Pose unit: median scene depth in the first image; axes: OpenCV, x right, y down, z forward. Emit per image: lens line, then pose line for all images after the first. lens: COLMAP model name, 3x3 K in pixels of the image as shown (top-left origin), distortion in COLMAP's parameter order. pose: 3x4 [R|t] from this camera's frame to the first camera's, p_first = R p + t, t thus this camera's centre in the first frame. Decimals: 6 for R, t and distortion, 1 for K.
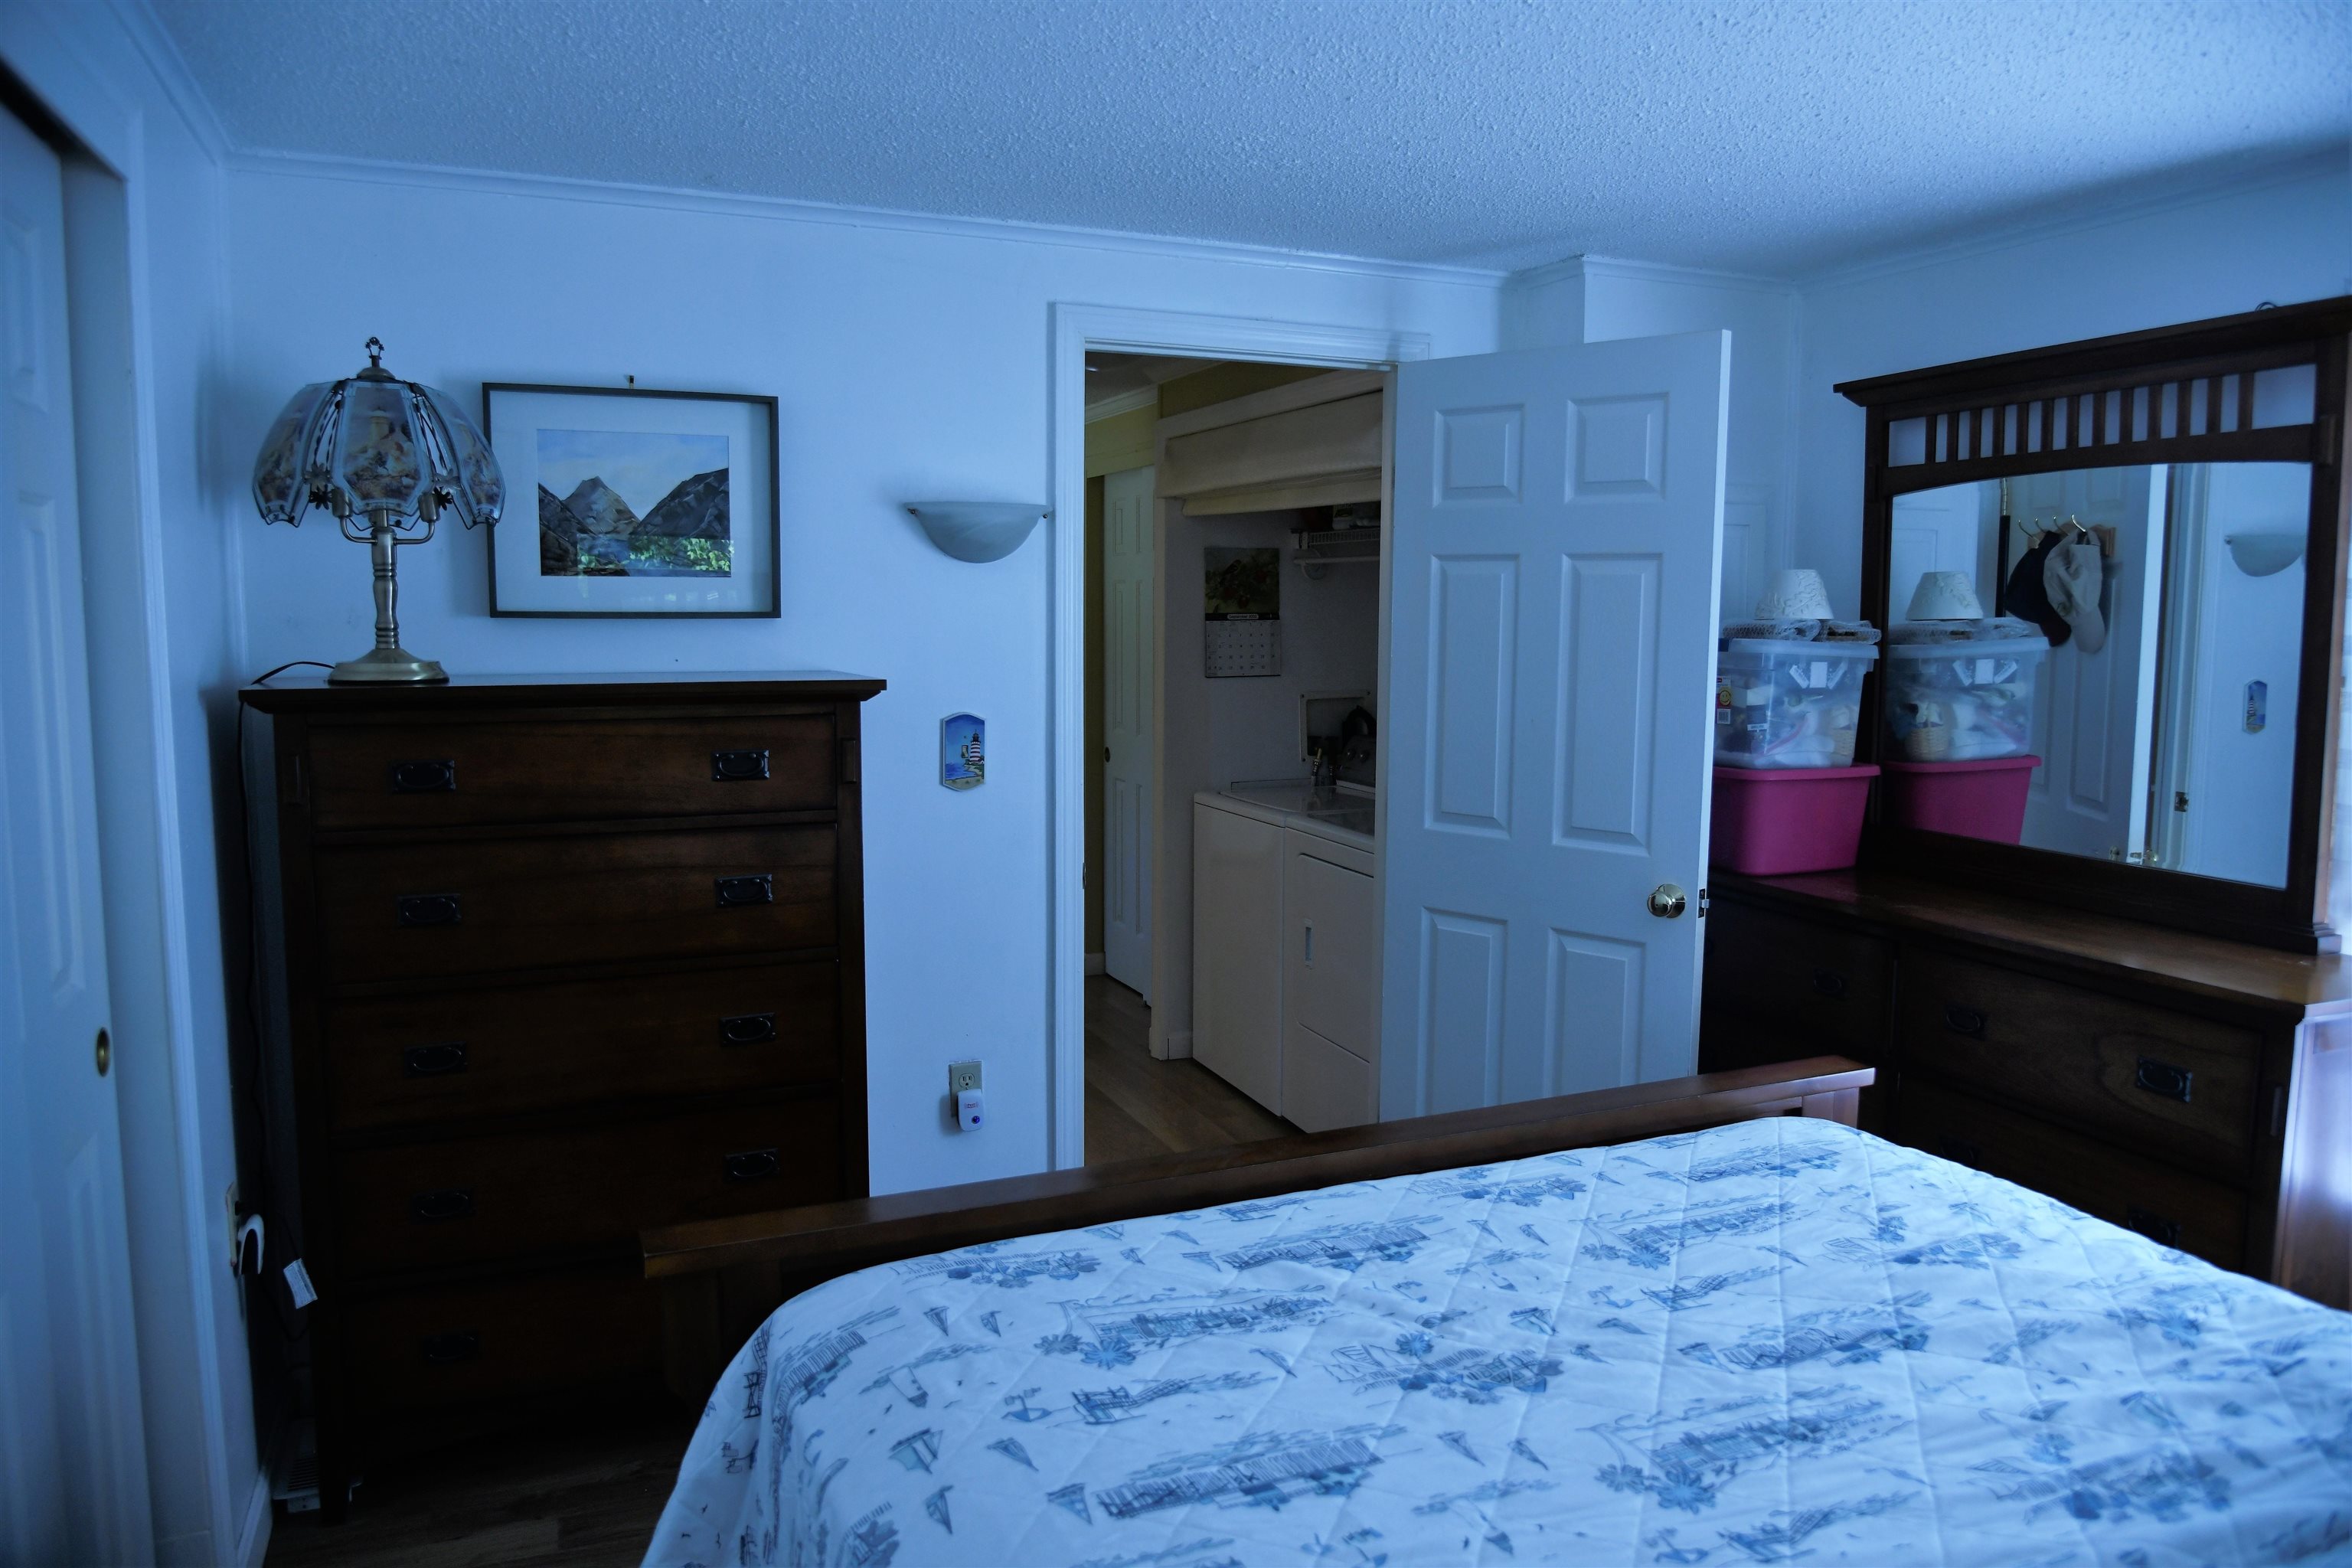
lens RADIAL K [[1602.0, 0, 1185.5], [0, 1602.0, 780.1], [0, 0, 1]] dist [-0.042599, 0.006545]
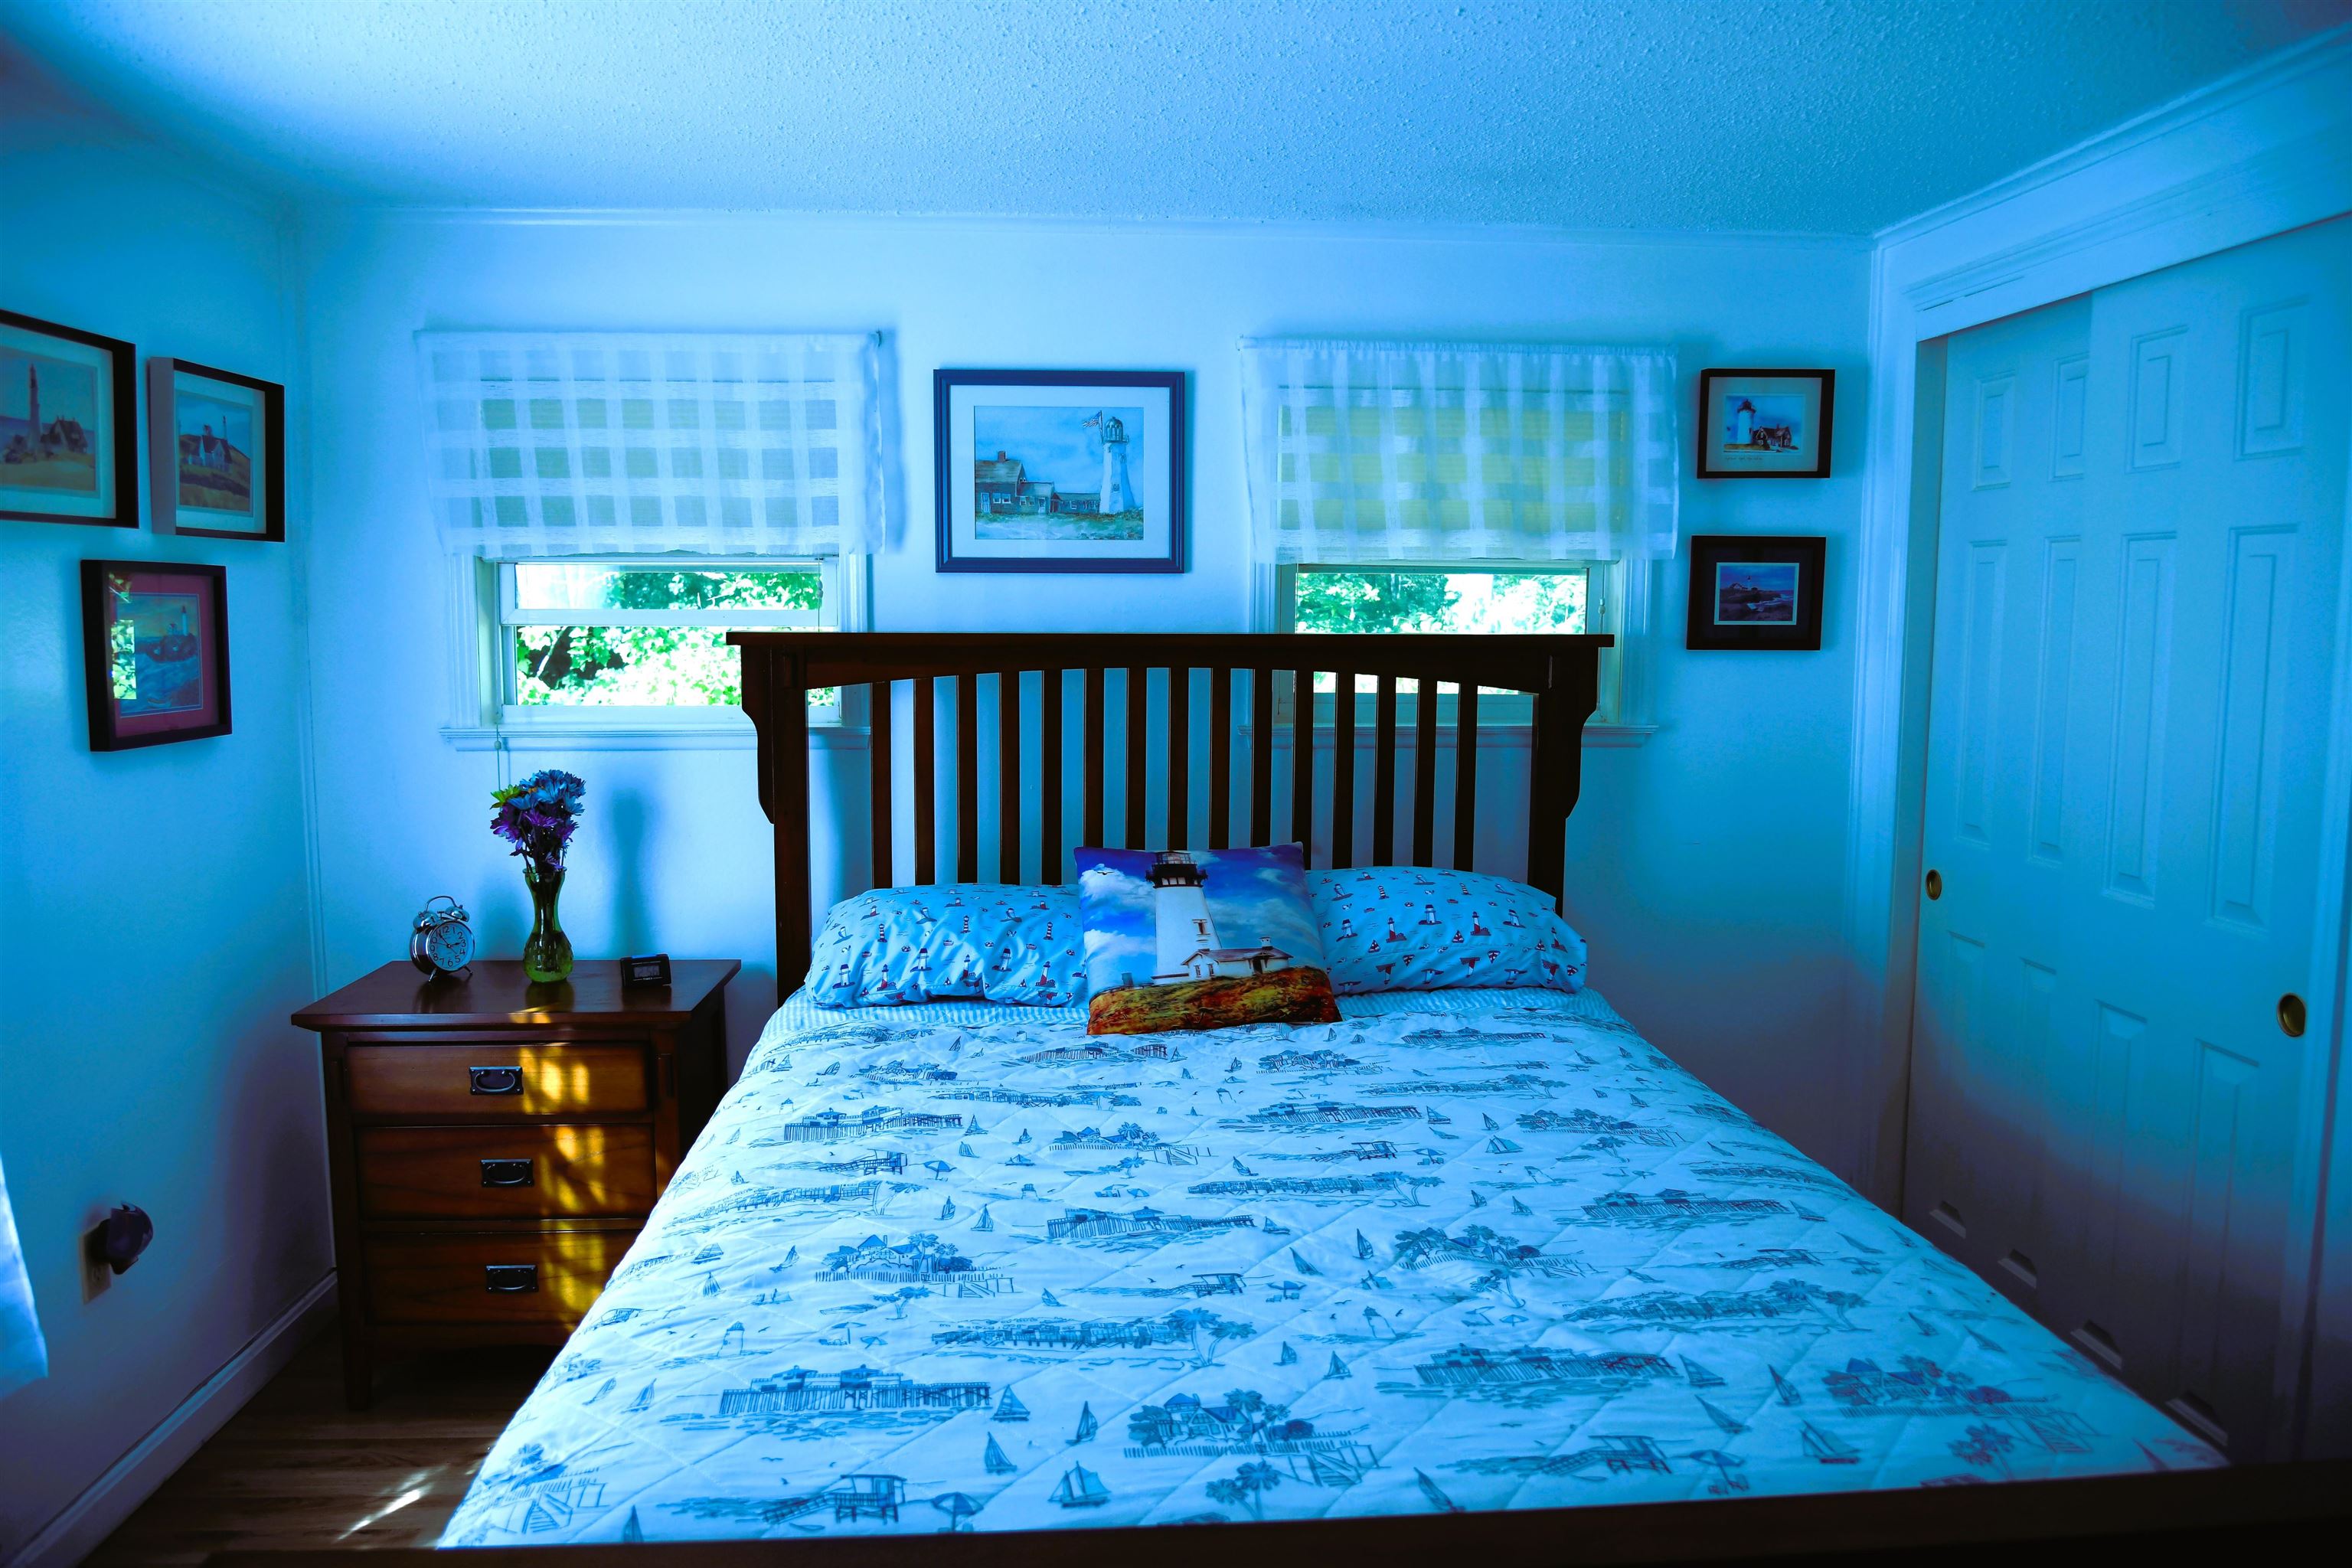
lens RADIAL K [[1622.3, 0, 1206.9], [0, 1622.3, 782.9], [0, 0, 1]] dist [-0.045574, 0.007669]
pose [[-0.948568, -0.044290, 0.313460, 0.005827], [0.025531, 0.976238, 0.215194, -0.203481], [-0.315543, 0.212129, -0.924897, 1.831043]]
